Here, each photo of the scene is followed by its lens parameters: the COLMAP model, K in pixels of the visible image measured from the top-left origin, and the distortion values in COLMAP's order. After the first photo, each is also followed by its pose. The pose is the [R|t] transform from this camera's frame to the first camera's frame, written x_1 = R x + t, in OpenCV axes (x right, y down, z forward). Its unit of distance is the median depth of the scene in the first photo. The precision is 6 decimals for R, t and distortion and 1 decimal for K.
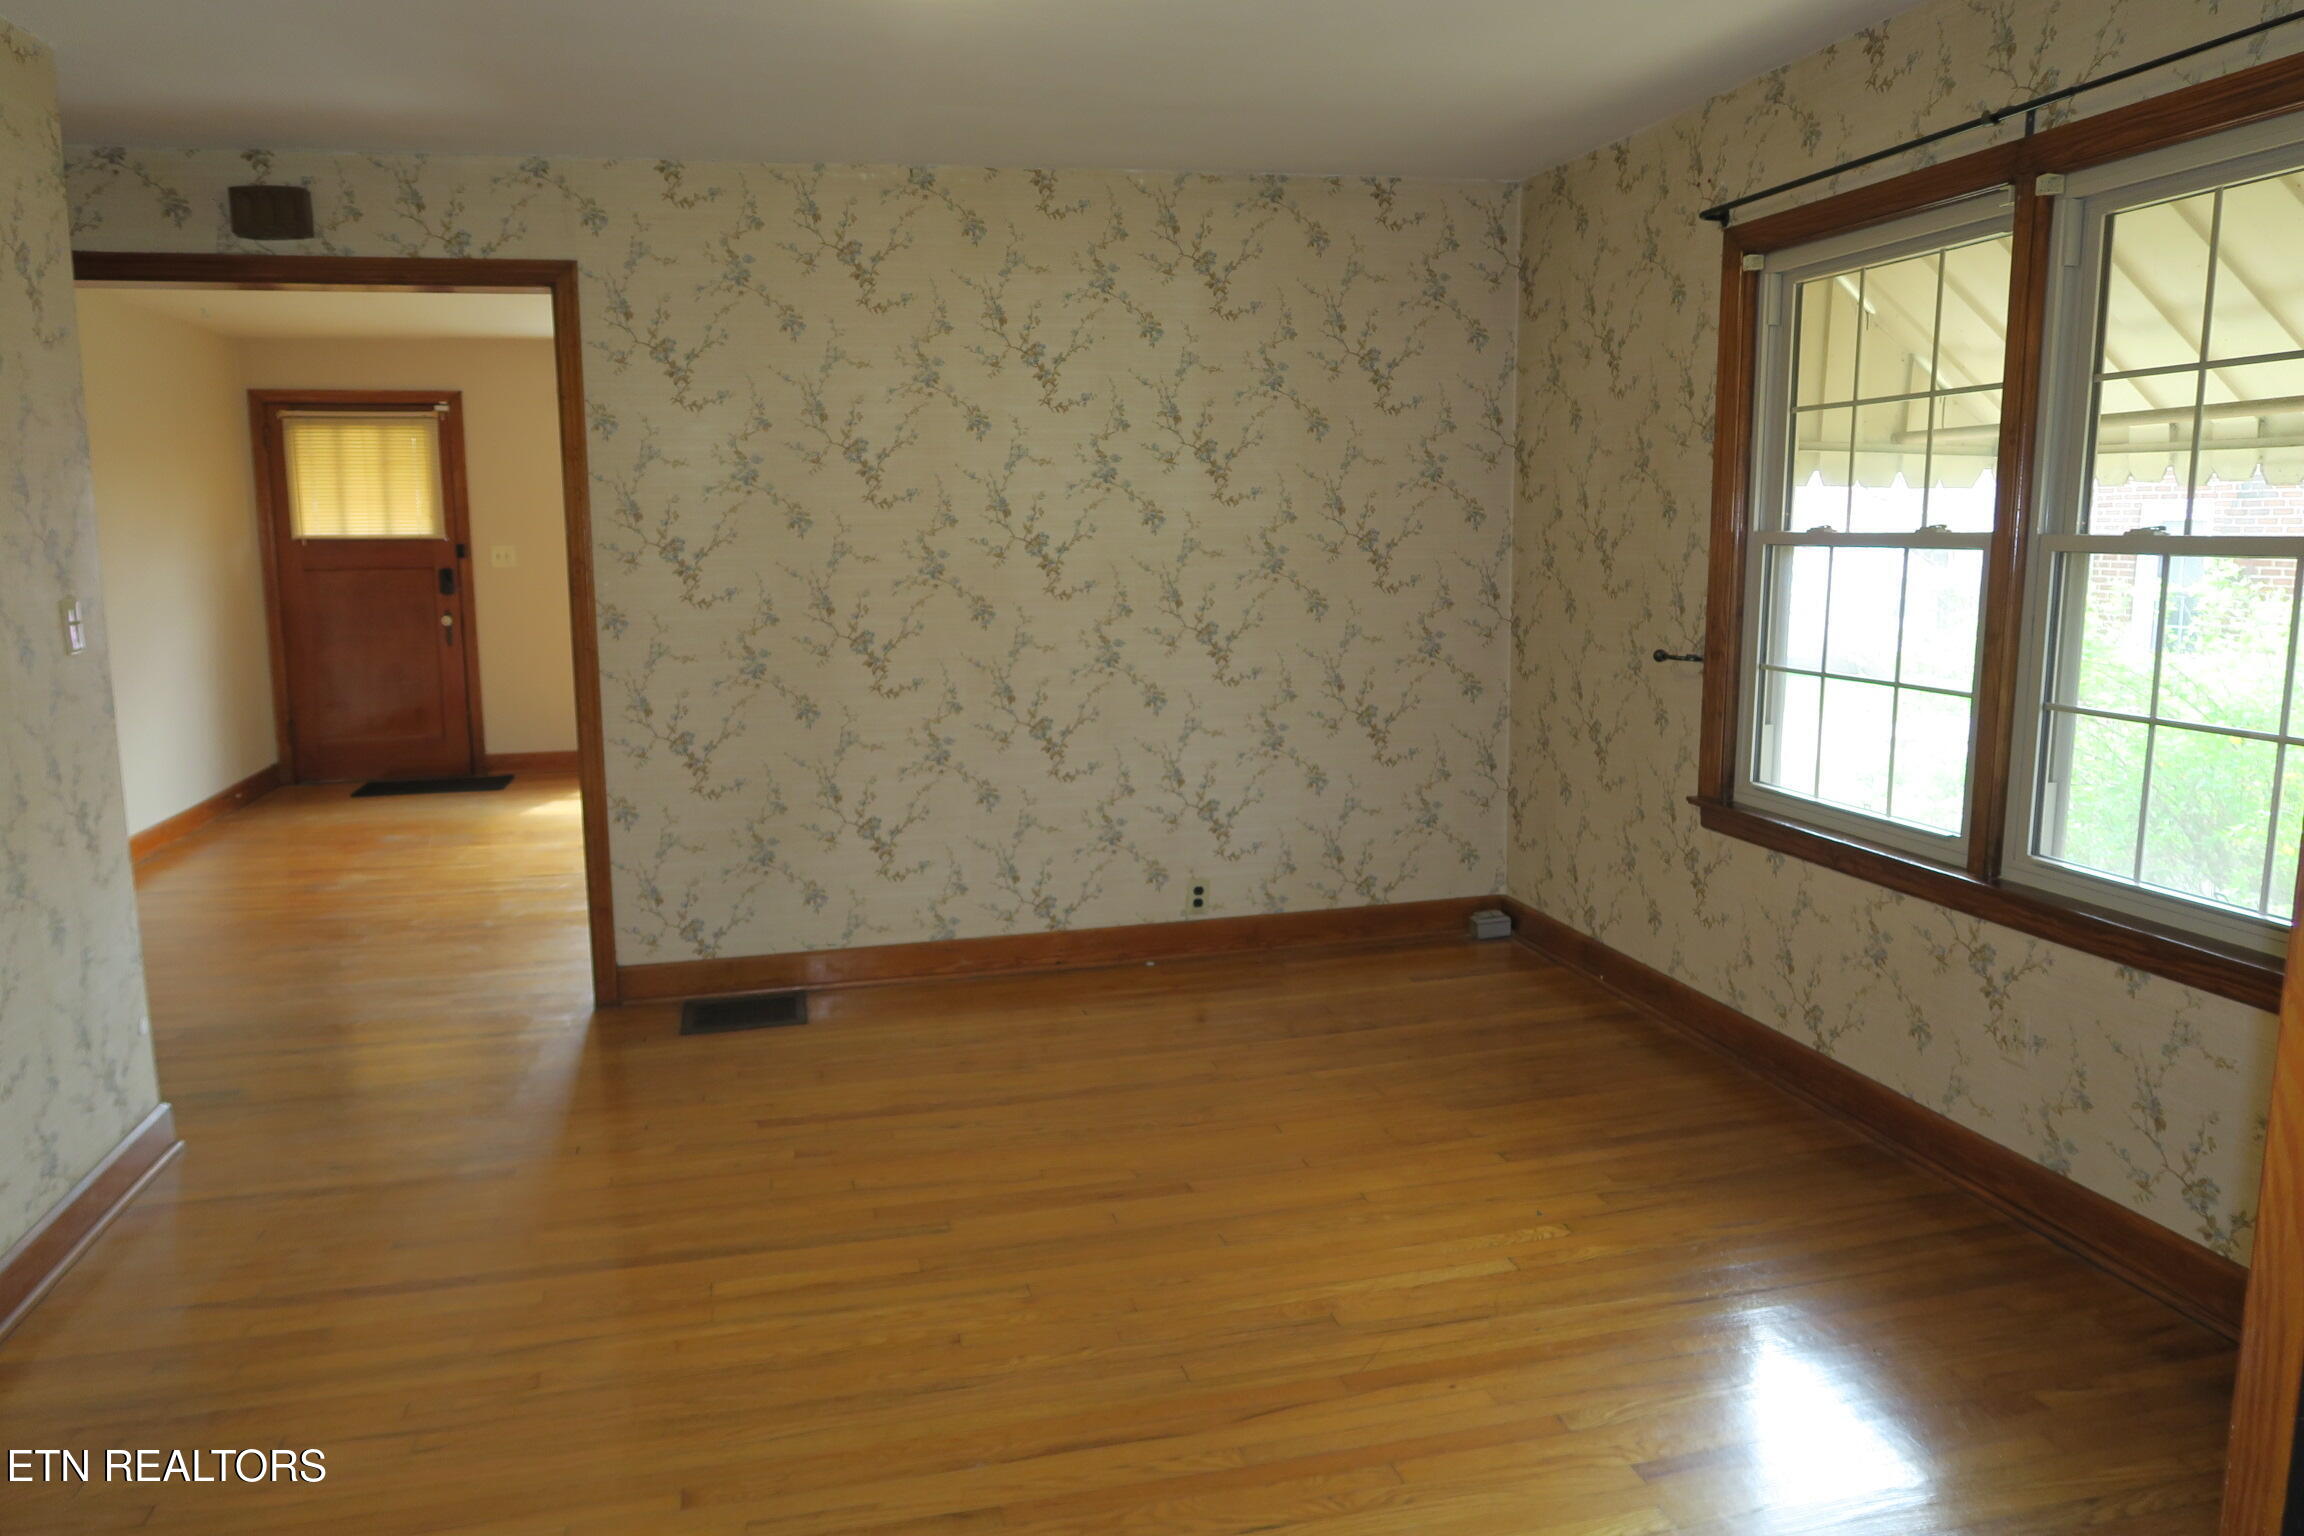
lens RADIAL K [[1563.7, 0, 1153.0], [0, 1563.7, 748.6], [0, 0, 1]] dist [-0.004977, 0.000623]
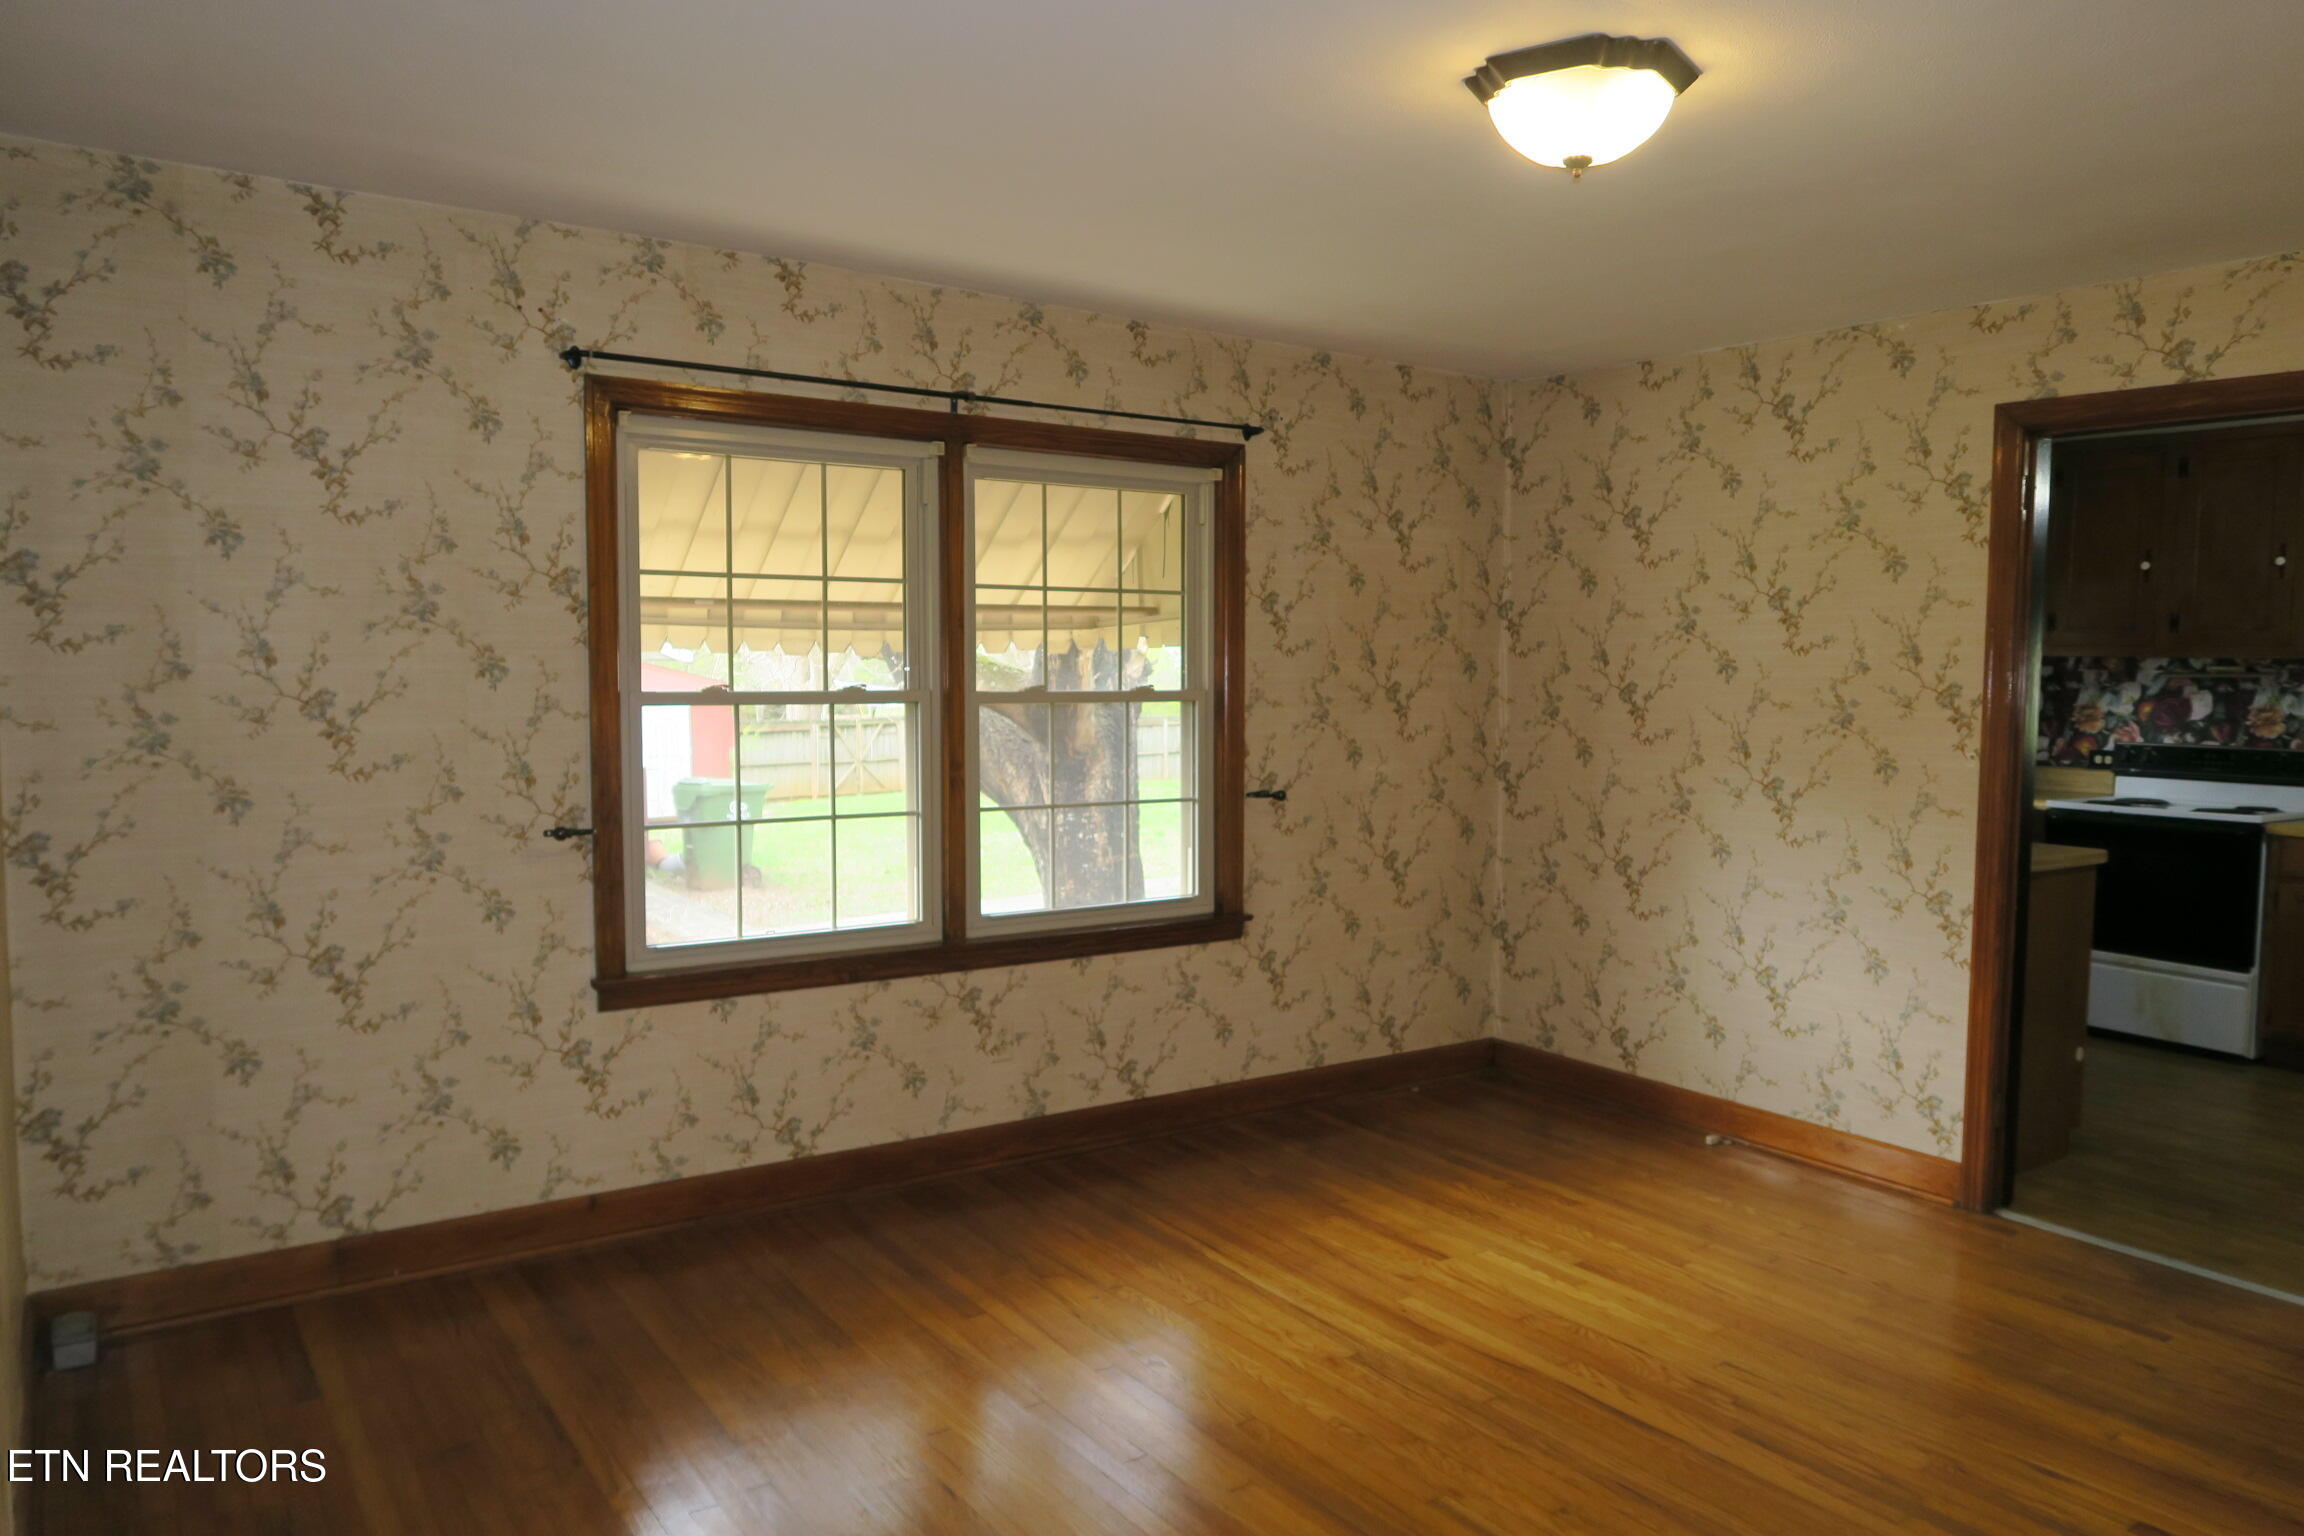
lens RADIAL K [[1581.3, 0, 1144.8], [0, 1581.3, 767.4], [0, 0, 1]] dist [-0.026018, 0.006964]
pose [[-0.351094, -0.055351, 0.934703, -0.701869], [0.129845, 0.985728, 0.107145, -0.169456], [-0.927293, 0.158984, -0.338897, 1.131222]]
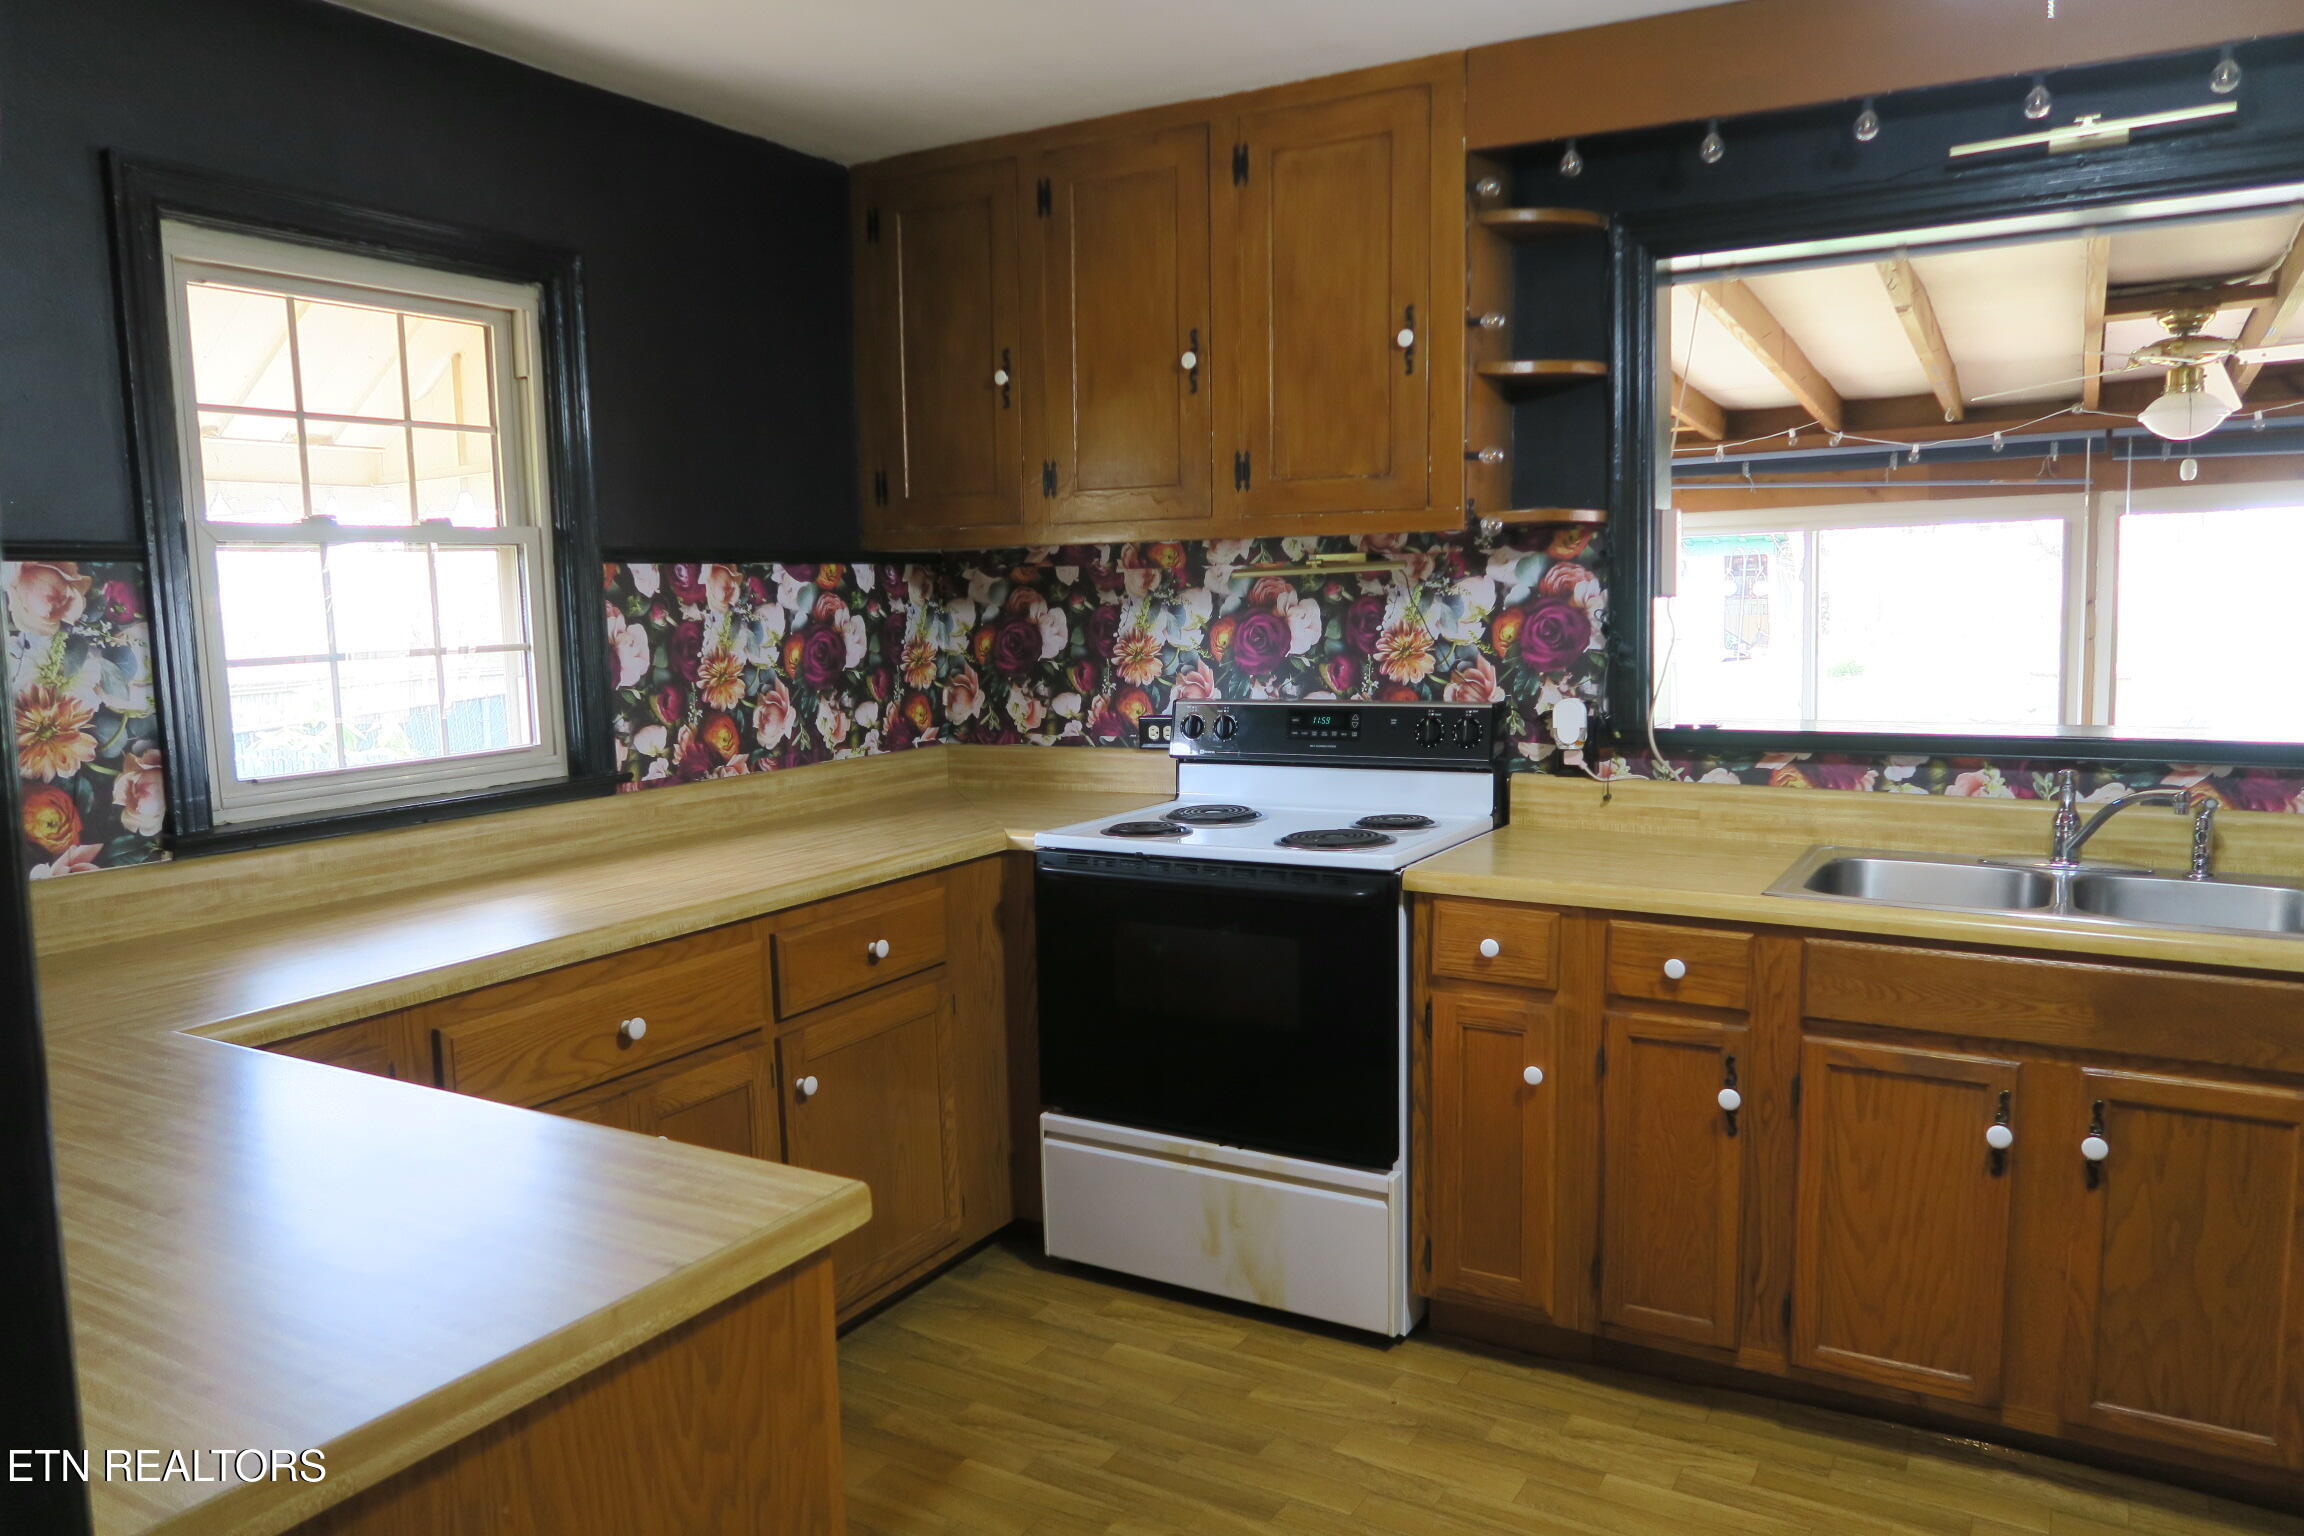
lens RADIAL K [[1591.9, 0, 1139.1], [0, 1591.9, 769.8], [0, 0, 1]] dist [-0.019916, 0.004566]
pose [[-0.705742, -0.049769, 0.706719, -0.159040], [0.134023, 0.970140, 0.202156, -0.037446], [-0.695677, 0.237387, -0.677998, 0.279104]]
